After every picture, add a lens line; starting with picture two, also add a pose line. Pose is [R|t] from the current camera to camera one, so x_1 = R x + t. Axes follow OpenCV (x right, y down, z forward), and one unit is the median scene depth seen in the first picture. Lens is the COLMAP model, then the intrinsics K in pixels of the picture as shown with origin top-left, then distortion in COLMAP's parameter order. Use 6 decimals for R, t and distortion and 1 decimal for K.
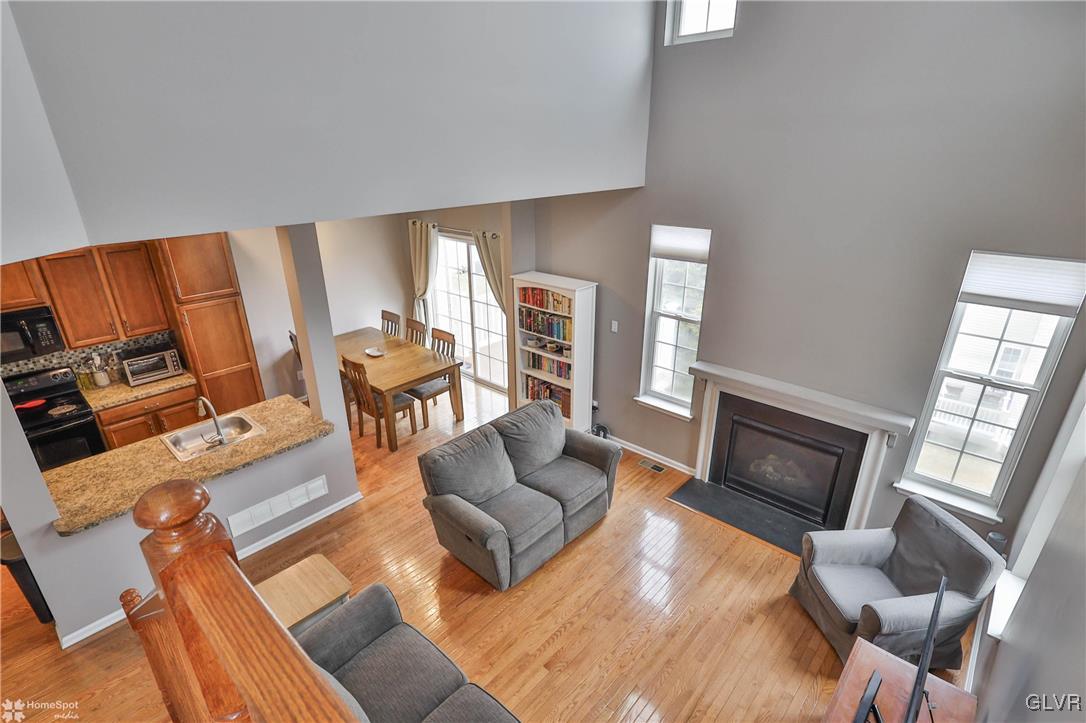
lens RADIAL K [[536.7, 0, 546.1], [0, 536.7, 363.3], [0, 0, 1]] dist [-0.000101, -0.000284]
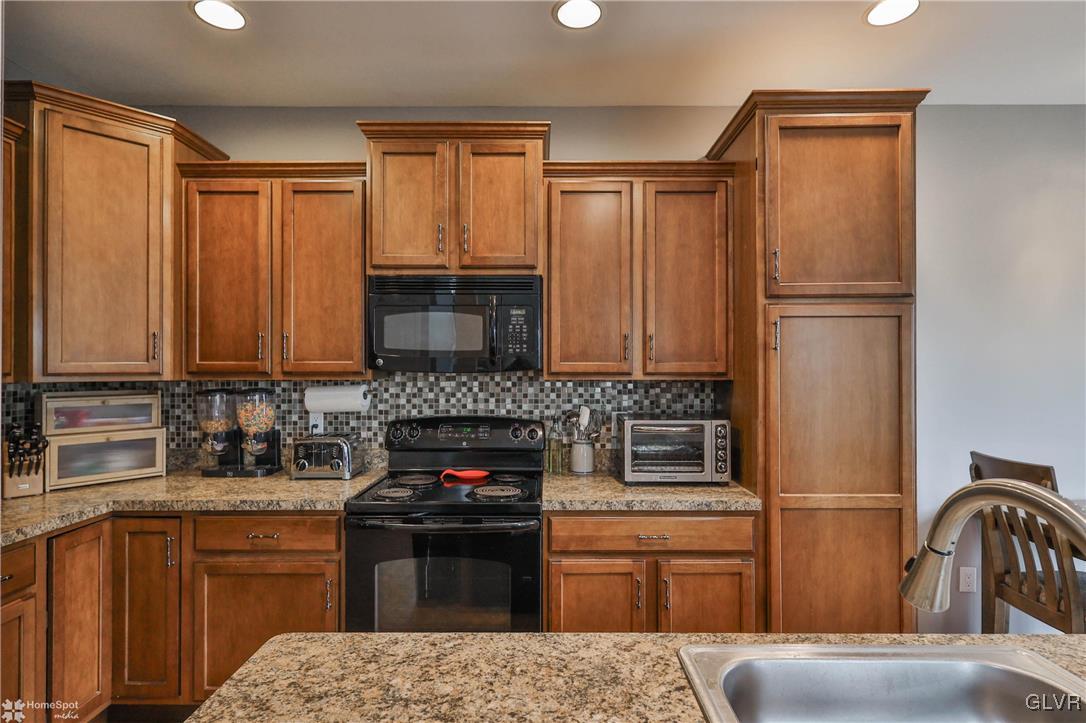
lens RADIAL K [[536.7, 0, 546.1], [0, 536.7, 363.3], [0, 0, 1]] dist [-0.000101, -0.000284]
pose [[0.673064, 0.002376, -0.739581, -0.500609], [-0.285747, 0.923178, -0.257082, 0.085465], [0.682154, 0.384366, 0.622036, 0.655789]]
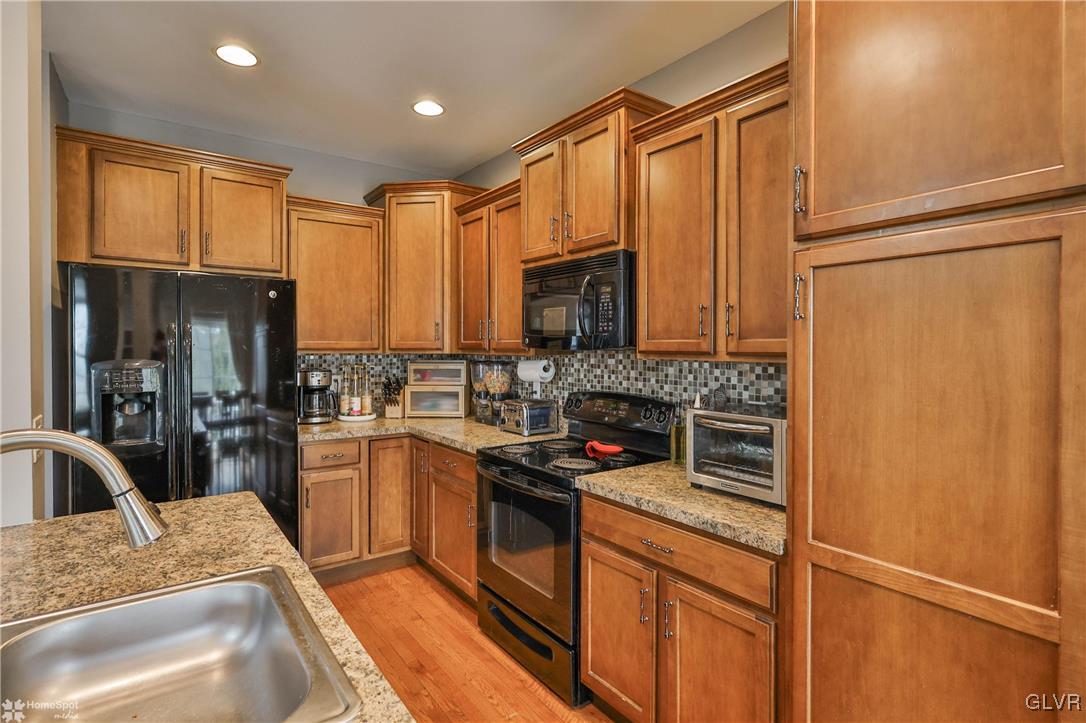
lens RADIAL K [[539.4, 0, 545.1], [0, 539.4, 348.4], [0, 0, 1]] dist [-0.000580, -0.000540]
pose [[-0.191282, 0.012096, -0.981461, -0.398072], [-0.374322, 0.923456, 0.084335, -0.036918], [0.907356, 0.383514, -0.172112, 0.953133]]
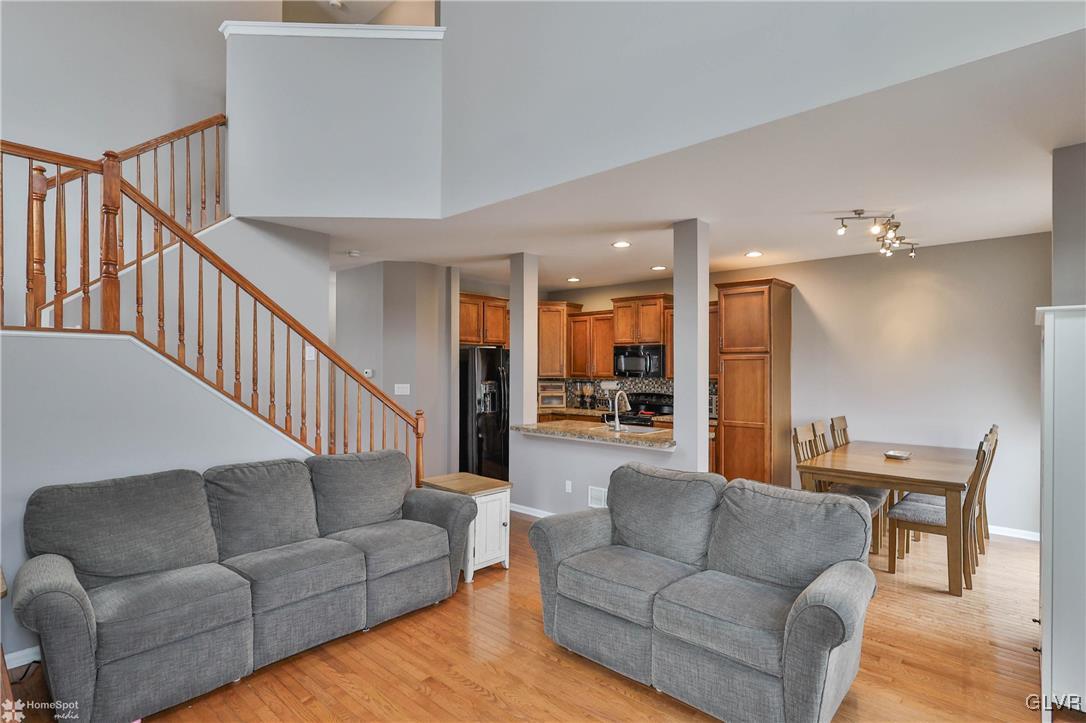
lens RADIAL K [[539.8, 0, 545.8], [0, 539.8, 369.2], [0, 0, 1]] dist [-0.001296, 0.000387]
pose [[0.009583, 0.012921, -0.999871, 0.498792], [-0.384071, 0.923267, 0.008250, 0.058223], [0.923254, 0.383943, 0.013811, 0.642634]]
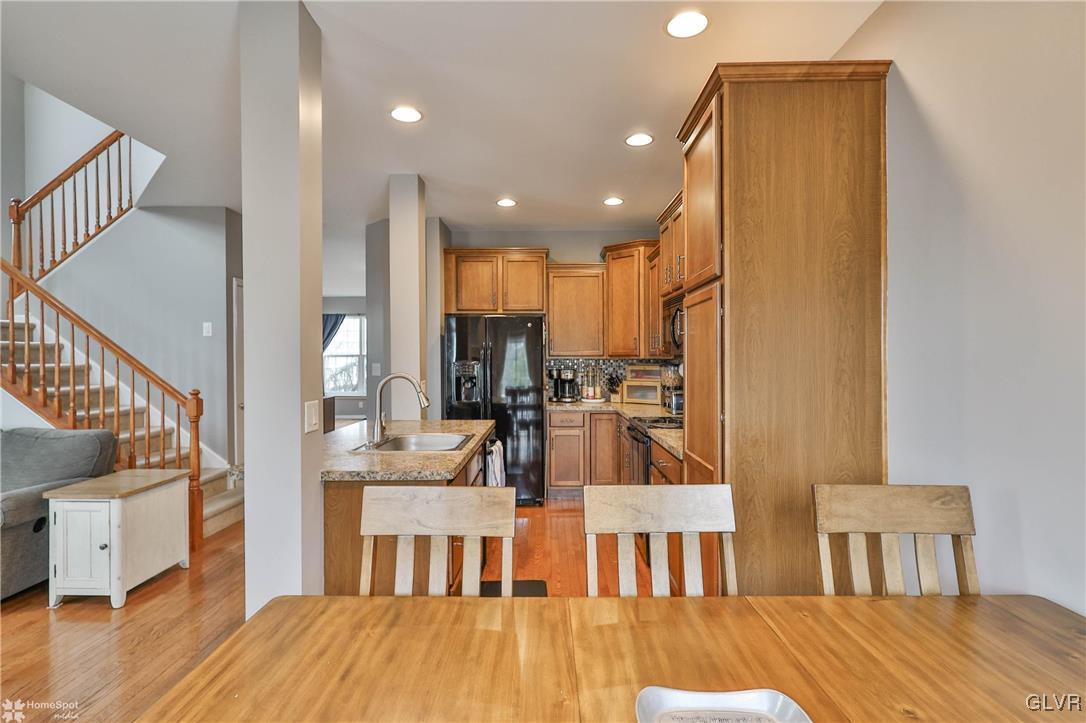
lens RADIAL K [[536.7, 0, 546.1], [0, 536.7, 363.3], [0, 0, 1]] dist [-0.000101, -0.000284]
pose [[-0.737154, 0.017507, -0.675498, -0.246960], [-0.249140, 0.922195, 0.295781, -0.167073], [0.628119, 0.386330, -0.675437, 1.285587]]
